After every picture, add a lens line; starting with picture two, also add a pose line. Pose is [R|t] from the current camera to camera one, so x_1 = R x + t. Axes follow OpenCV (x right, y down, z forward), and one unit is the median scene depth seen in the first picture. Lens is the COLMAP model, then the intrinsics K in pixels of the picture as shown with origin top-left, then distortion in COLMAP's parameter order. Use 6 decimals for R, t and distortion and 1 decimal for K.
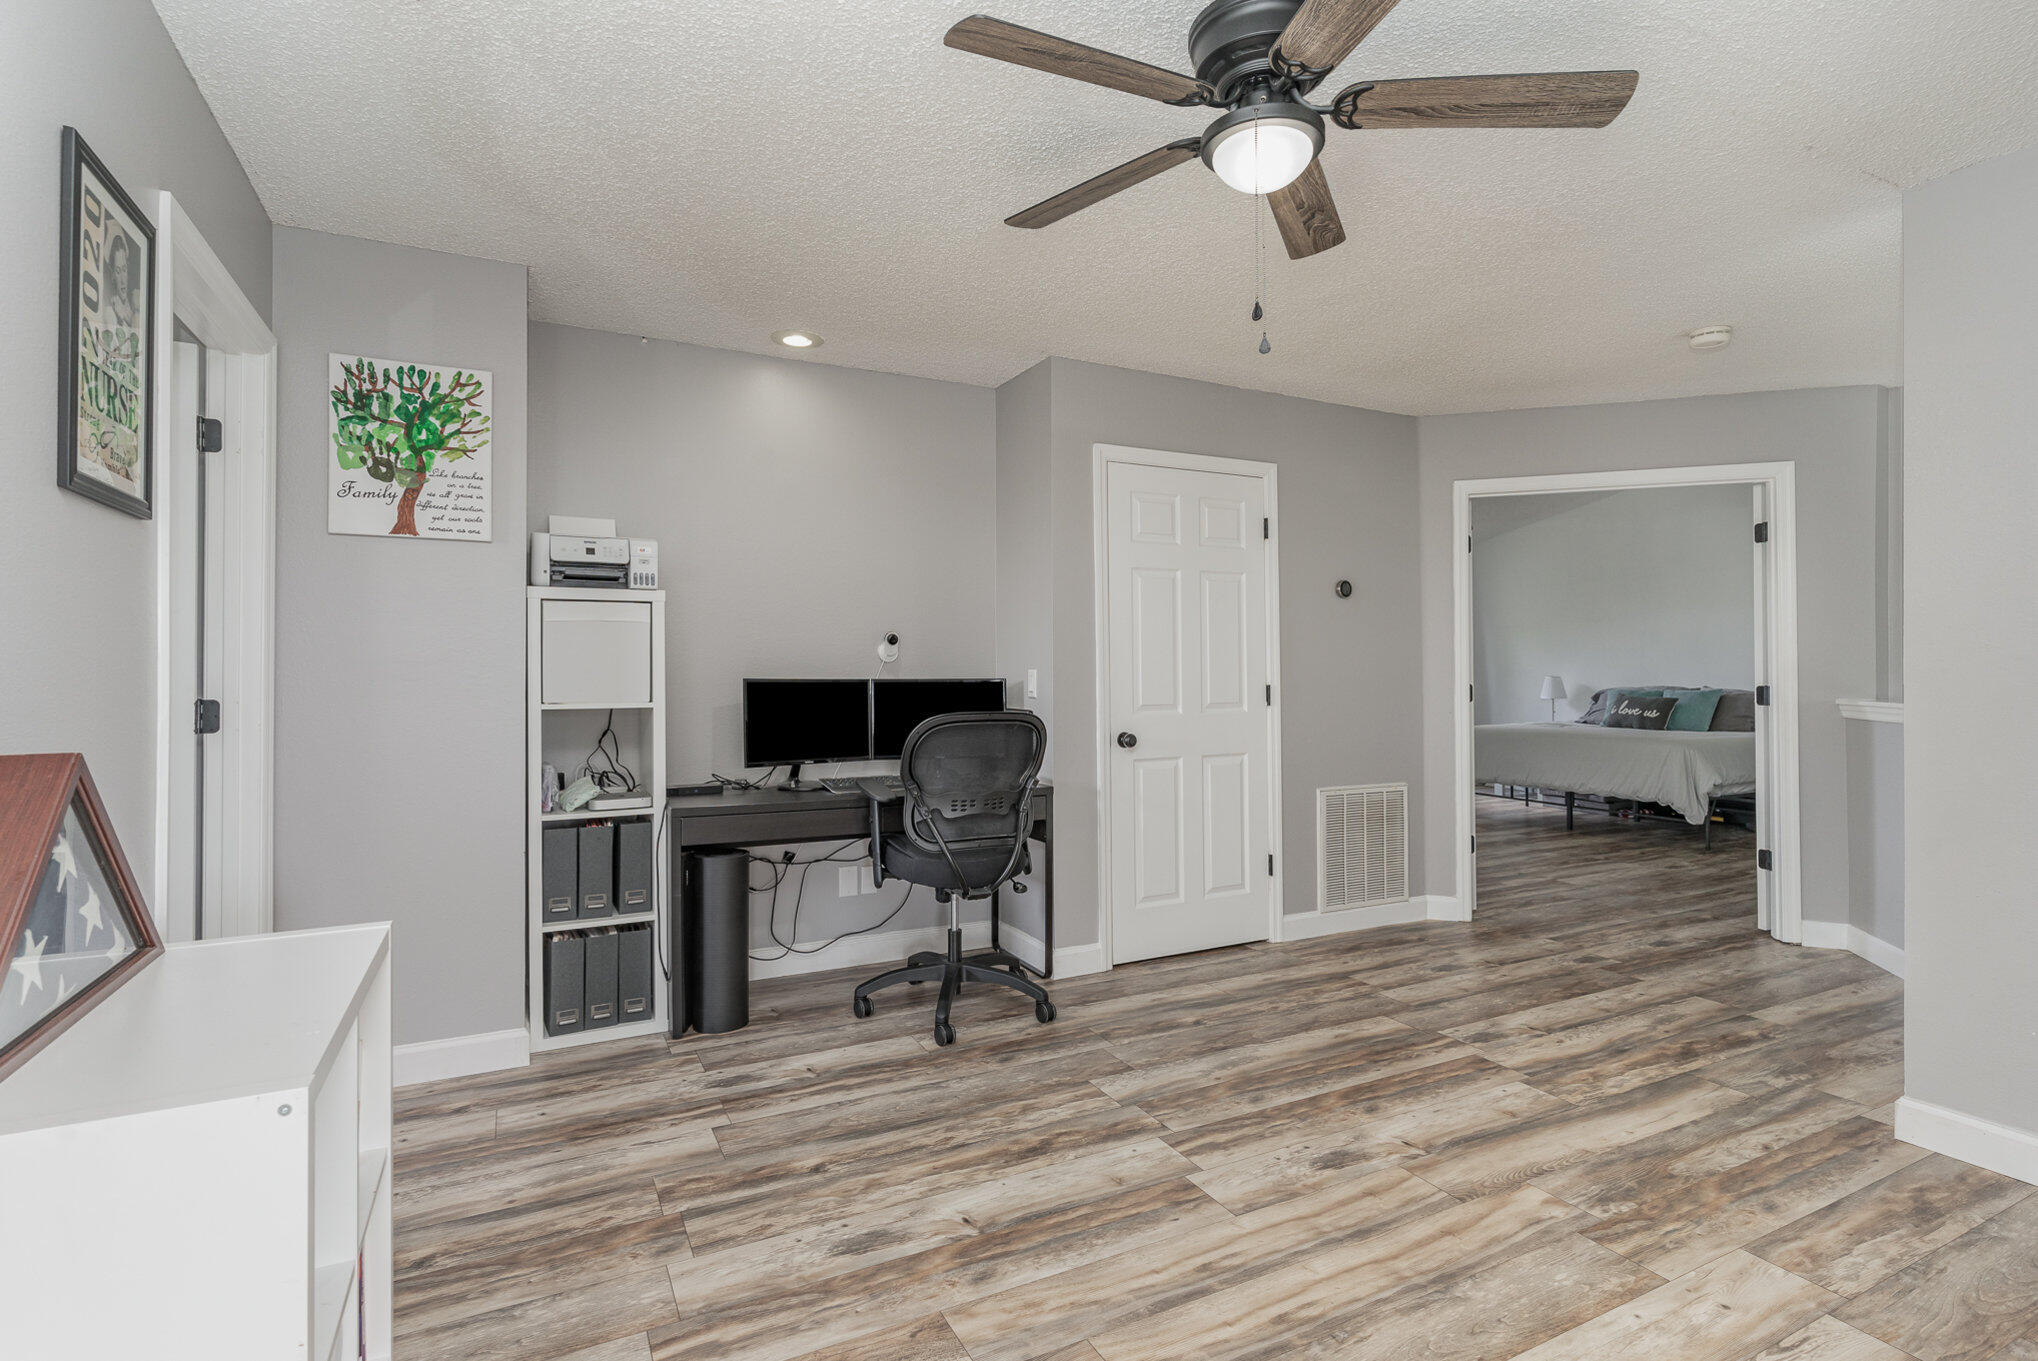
lens RADIAL K [[998.2, 0, 1036.5], [0, 998.2, 664.2], [0, 0, 1]] dist [-0.000915, -0.000145]
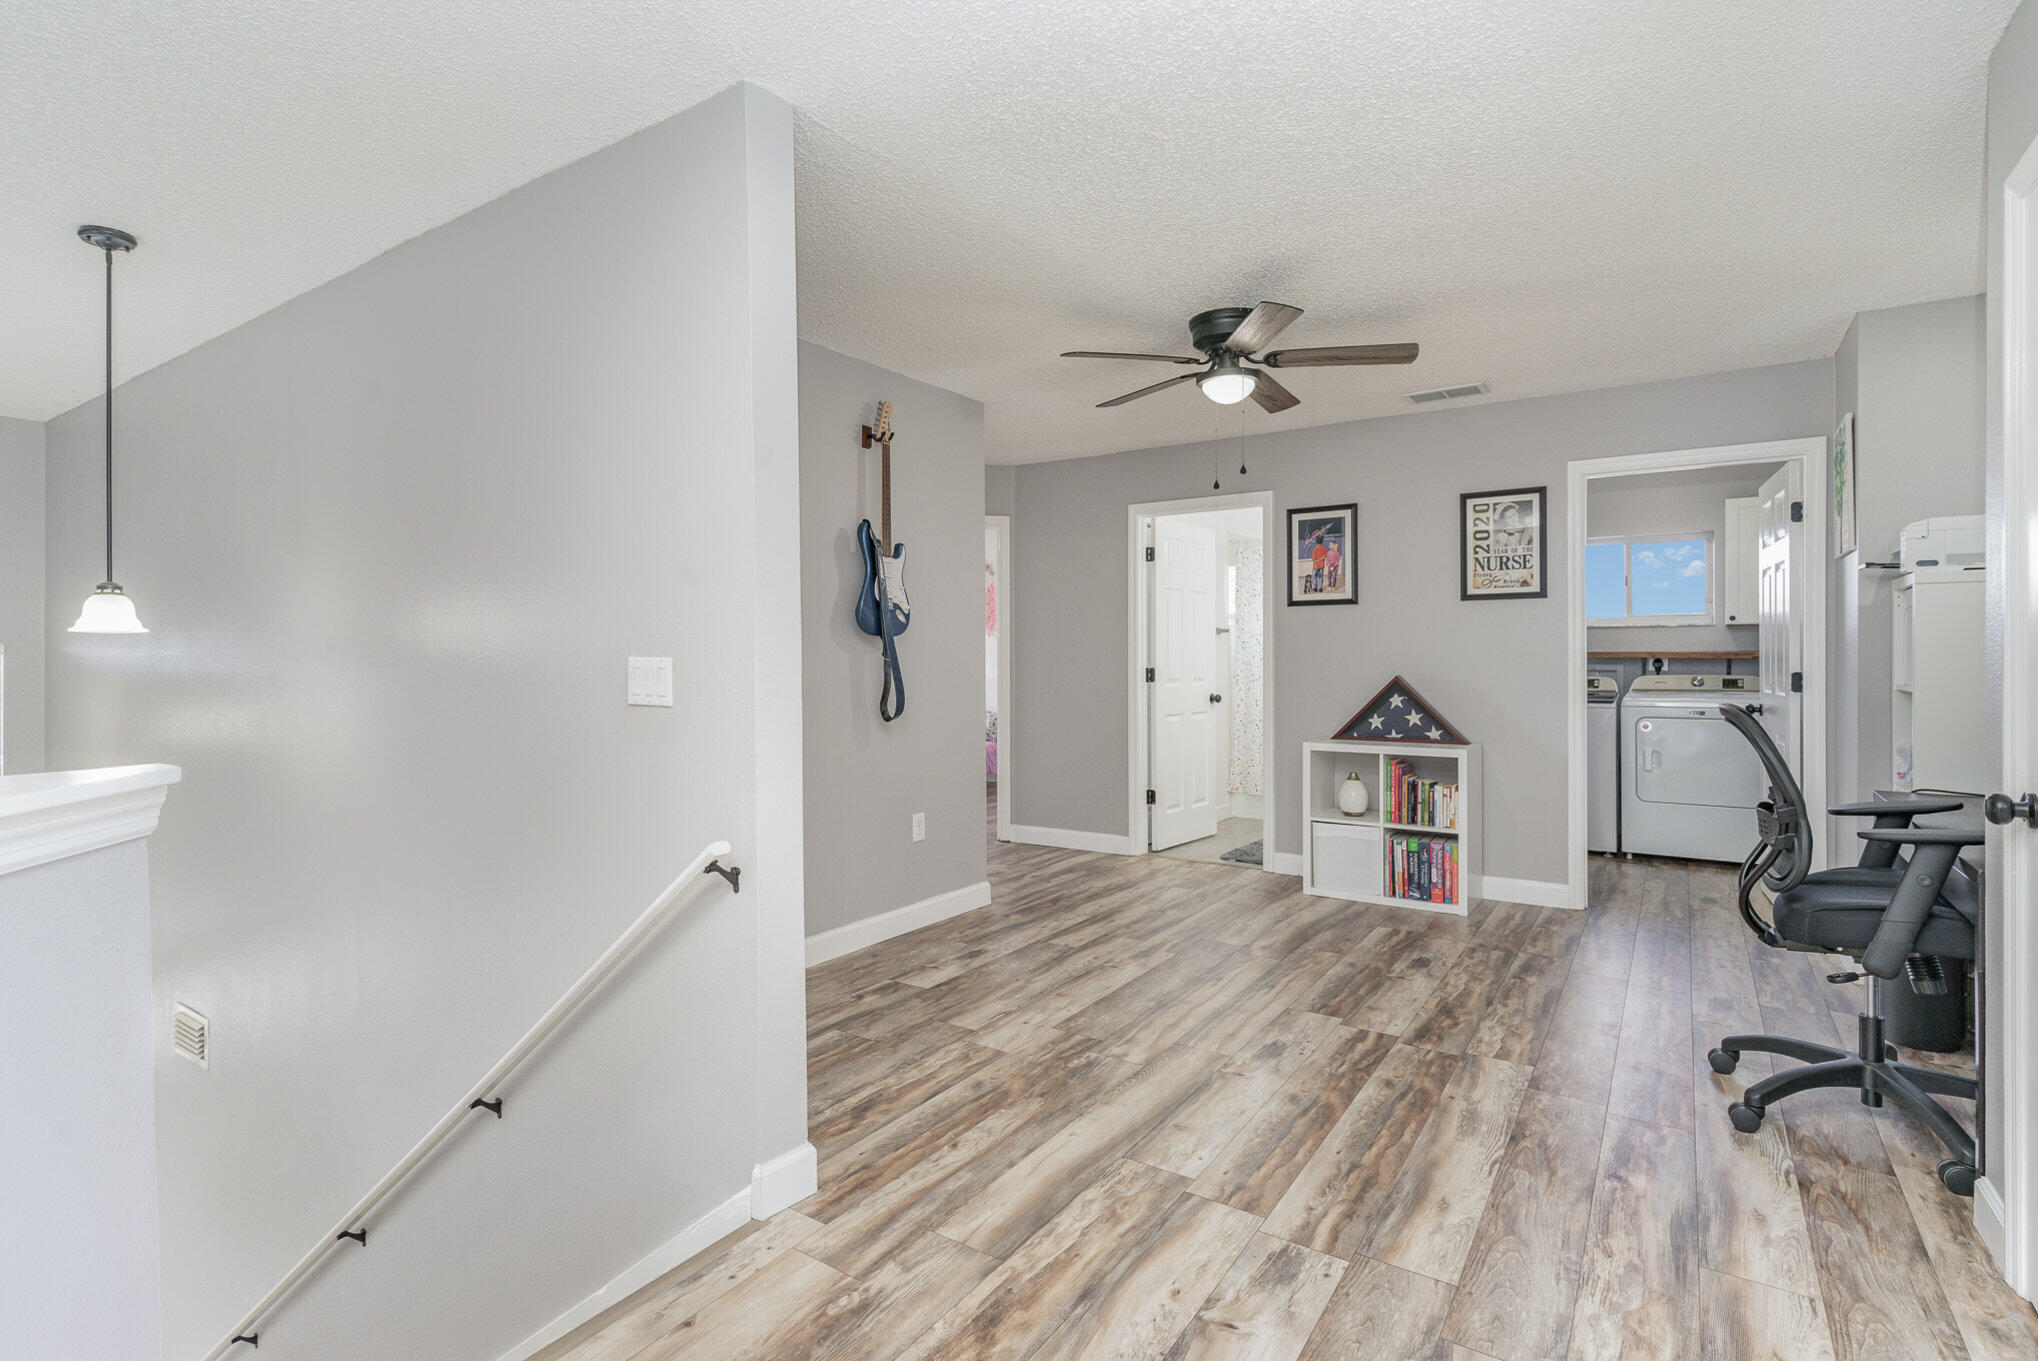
lens RADIAL K [[998.2, 0, 1036.5], [0, 998.2, 664.2], [0, 0, 1]] dist [-0.000915, -0.000145]
pose [[-0.876040, 0.007672, -0.482178, 1.124008], [0.006857, 0.999971, 0.003452, 0.003295], [0.482190, -0.000282, -0.876067, 1.890041]]
